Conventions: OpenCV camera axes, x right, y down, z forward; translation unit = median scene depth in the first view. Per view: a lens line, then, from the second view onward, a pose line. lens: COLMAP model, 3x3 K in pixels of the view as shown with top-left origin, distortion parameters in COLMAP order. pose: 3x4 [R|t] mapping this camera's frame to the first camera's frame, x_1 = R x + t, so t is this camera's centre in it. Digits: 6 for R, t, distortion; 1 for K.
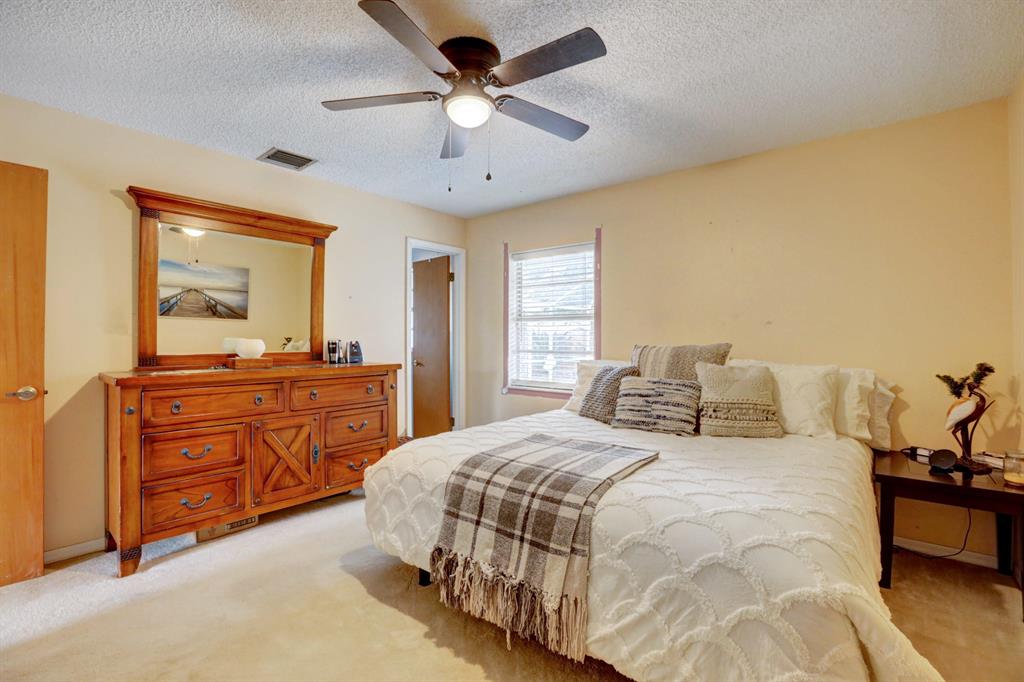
lens RADIAL K [[458.6, 0, 506.3], [0, 458.6, 336.3], [0, 0, 1]] dist [-0.032764, 0.003976]
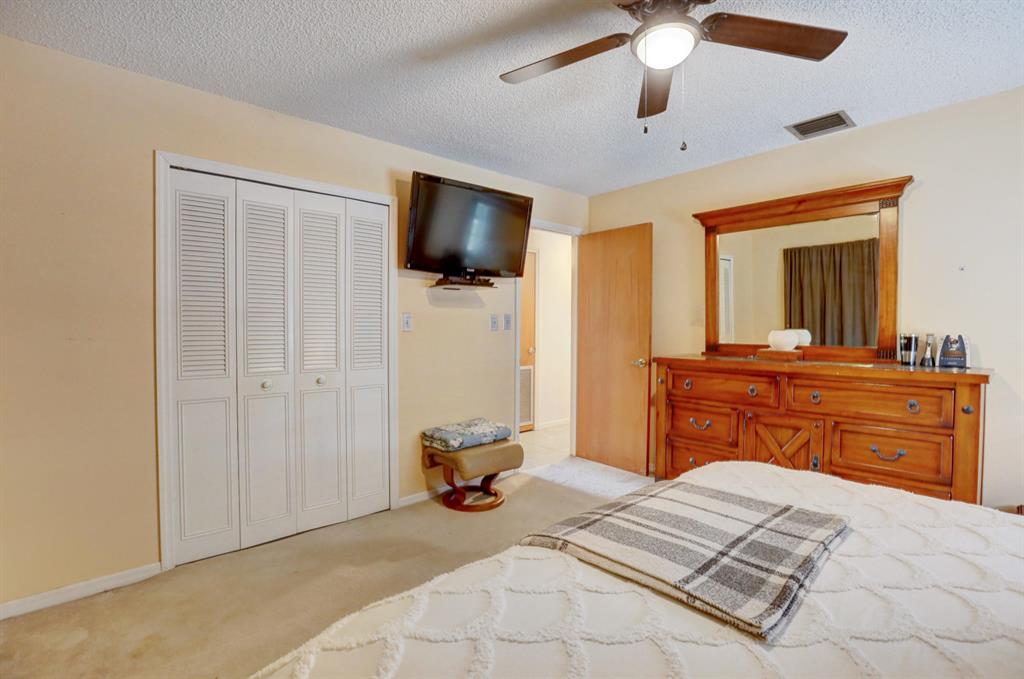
lens RADIAL K [[458.6, 0, 515.3], [0, 458.6, 339.3], [0, 0, 1]] dist [-0.032764, 0.003976]
pose [[-0.129596, 0.024353, -0.991268, 0.484097], [0.001781, 0.999702, 0.024328, -0.000693], [0.991565, 0.001387, -0.129601, 0.551449]]
